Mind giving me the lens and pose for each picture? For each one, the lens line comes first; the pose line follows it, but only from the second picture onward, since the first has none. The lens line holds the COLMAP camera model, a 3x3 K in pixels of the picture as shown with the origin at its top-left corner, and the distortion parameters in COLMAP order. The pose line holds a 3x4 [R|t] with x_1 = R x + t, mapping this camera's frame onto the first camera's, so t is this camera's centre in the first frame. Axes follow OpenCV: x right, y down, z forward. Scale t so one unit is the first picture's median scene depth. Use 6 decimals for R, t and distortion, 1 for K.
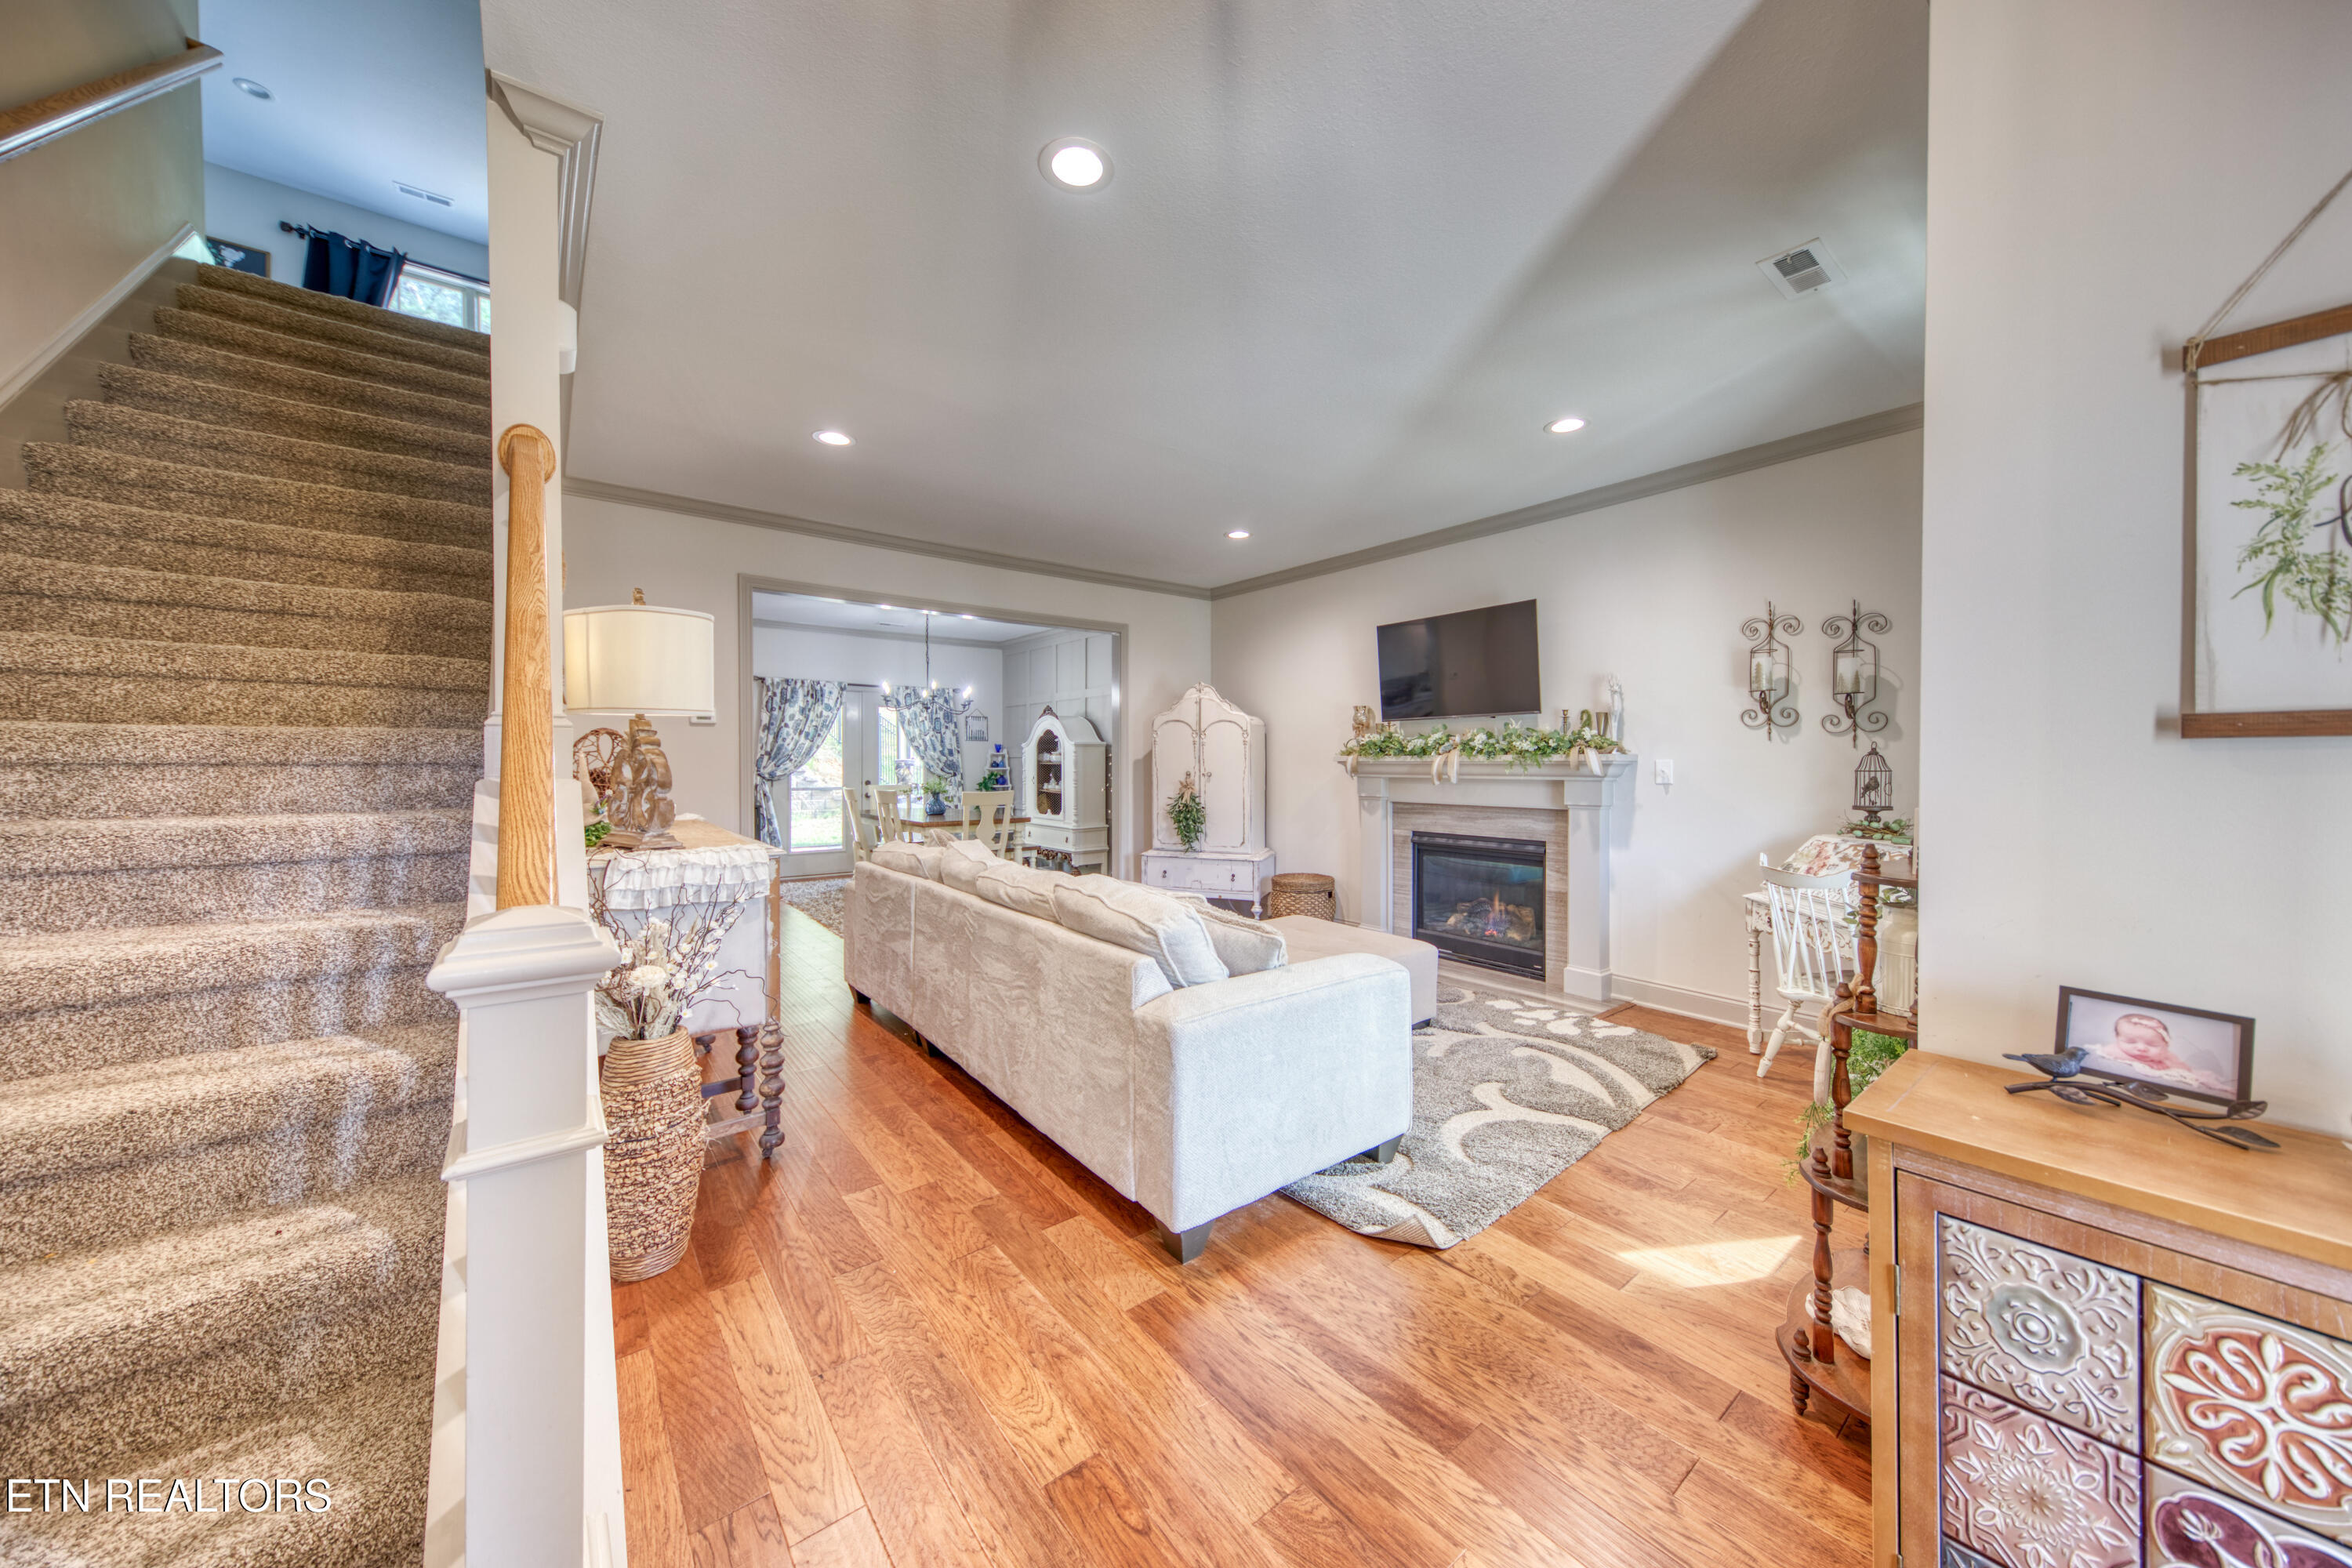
lens RADIAL K [[815.2, 0, 1193.1], [0, 815.2, 768.3], [0, 0, 1]] dist [-0.006596, -0.000248]
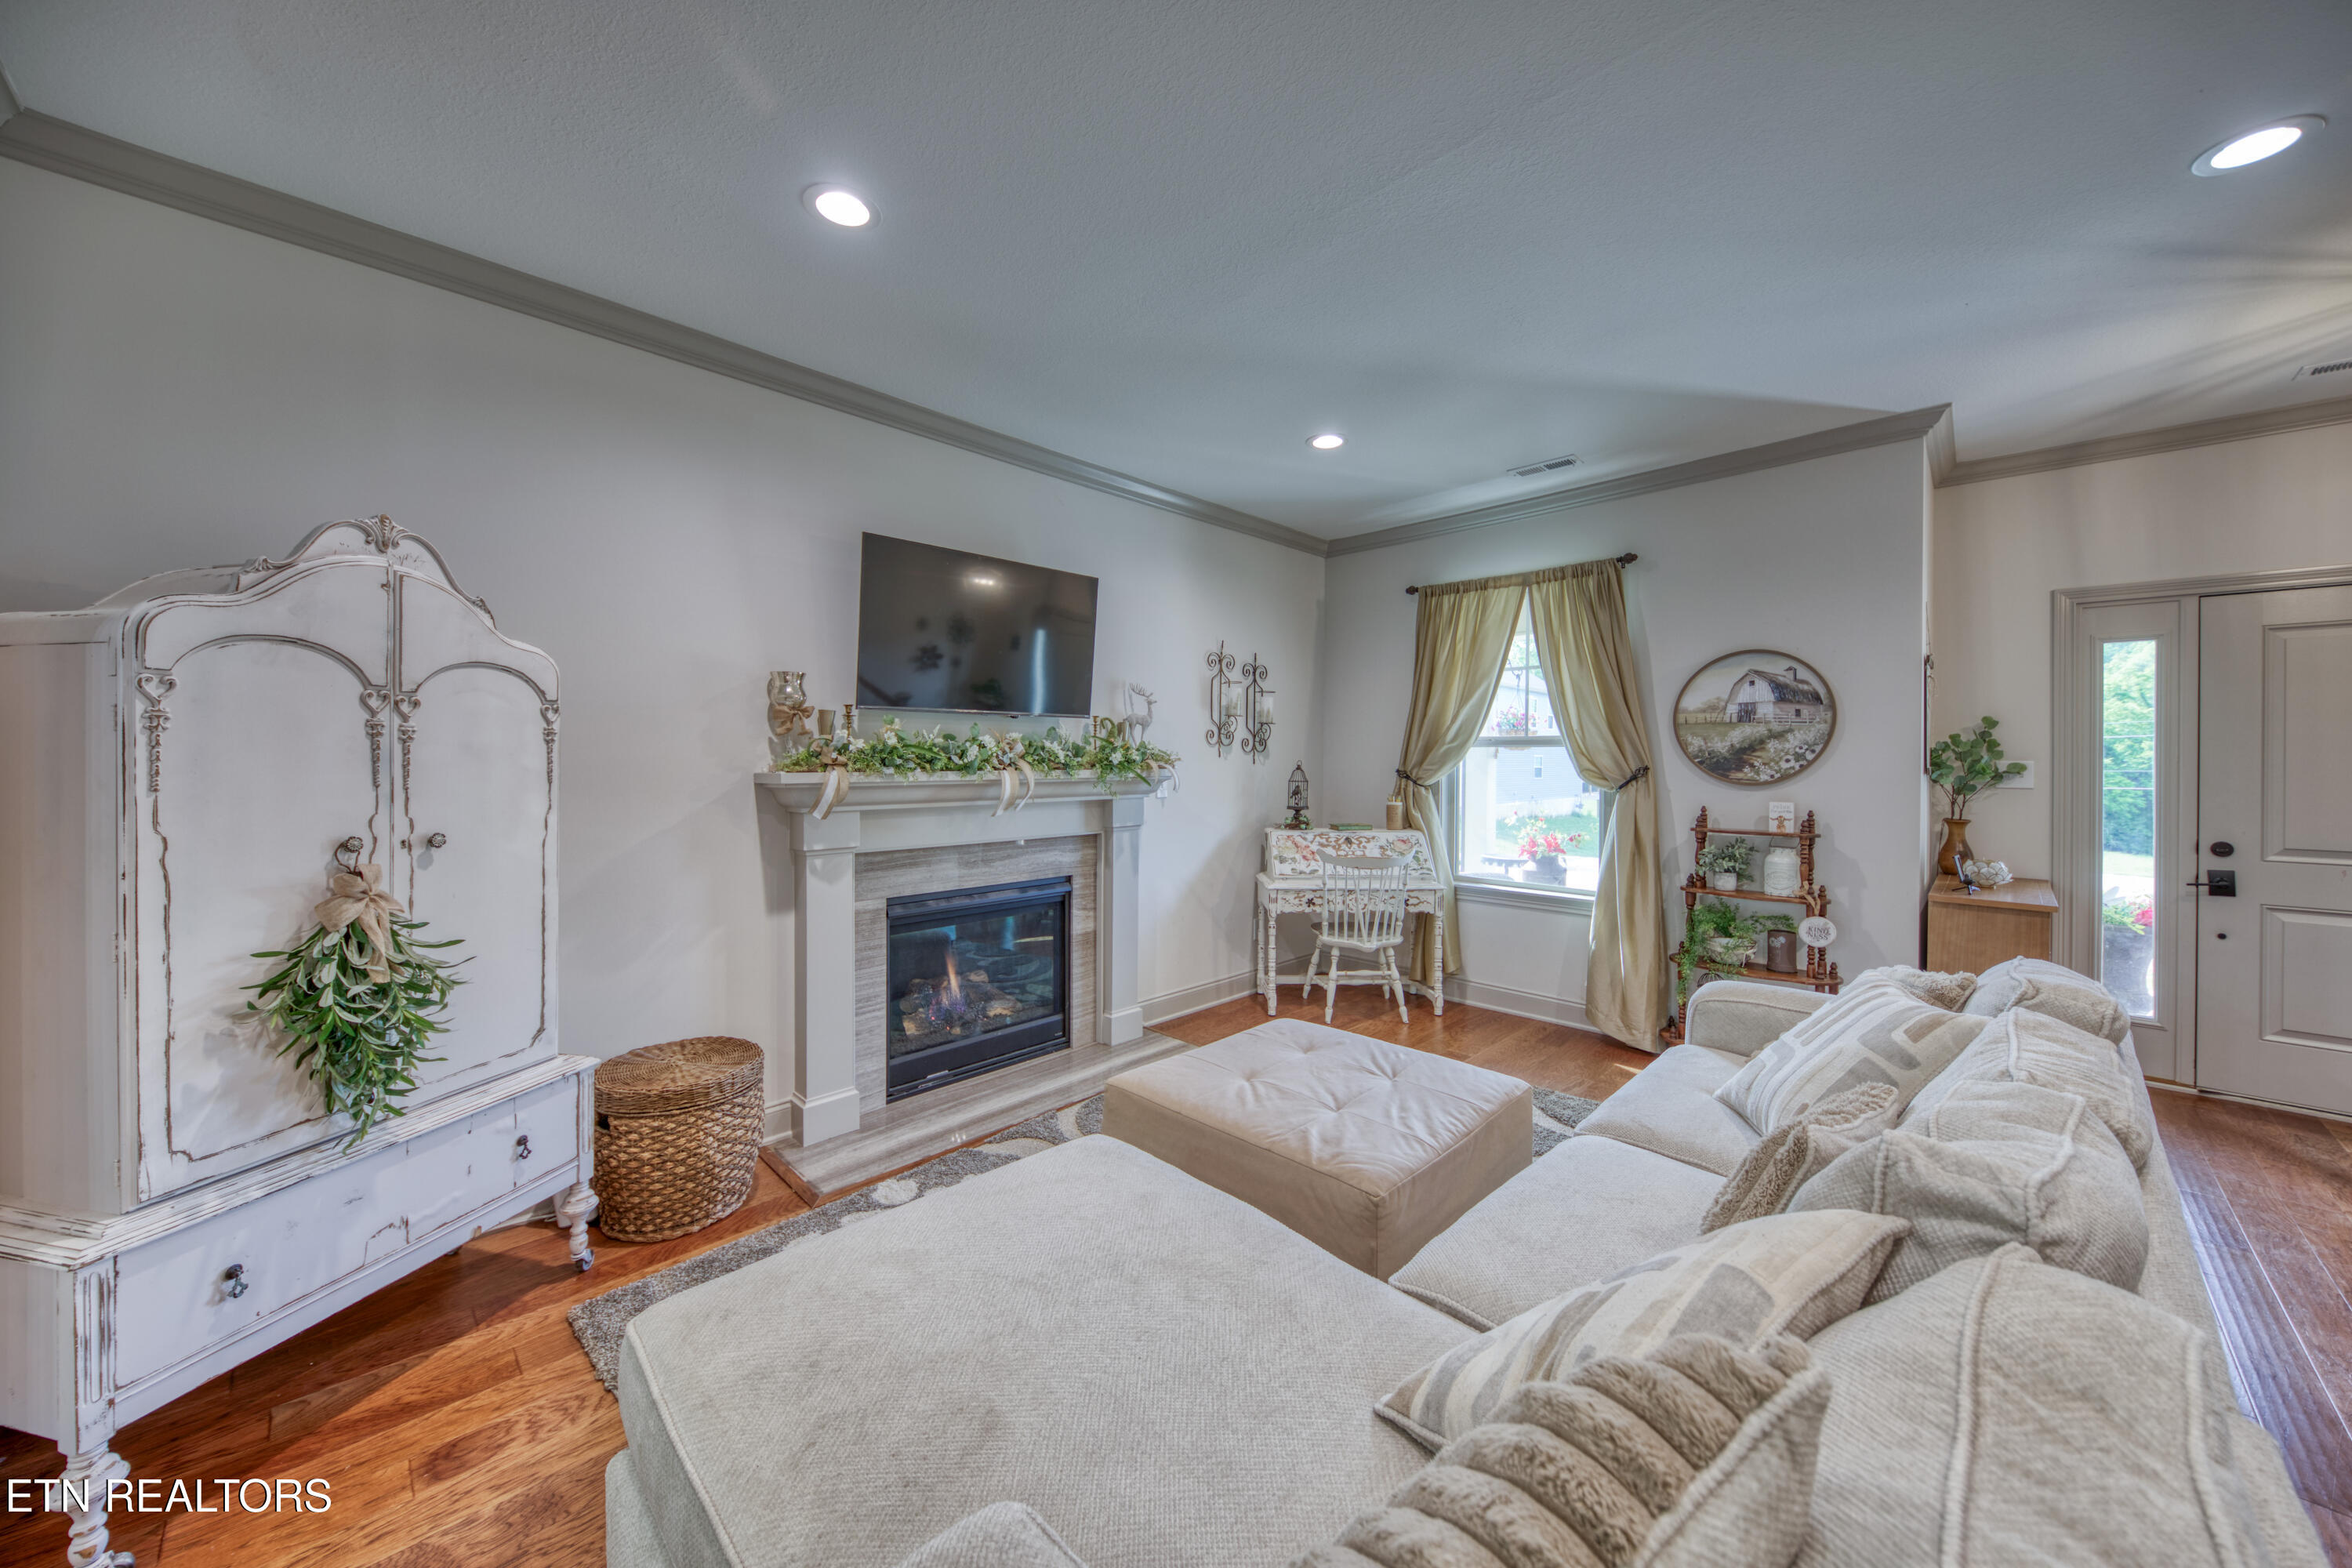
lens RADIAL K [[815.2, 0, 1176.1], [0, 815.2, 773.8], [0, 0, 1]] dist [-0.006596, -0.000248]
pose [[-0.106334, -0.014499, 0.994225, -0.383572], [0.007589, 0.999853, 0.015393, -0.023476], [-0.994302, 0.009182, -0.106208, 0.974842]]
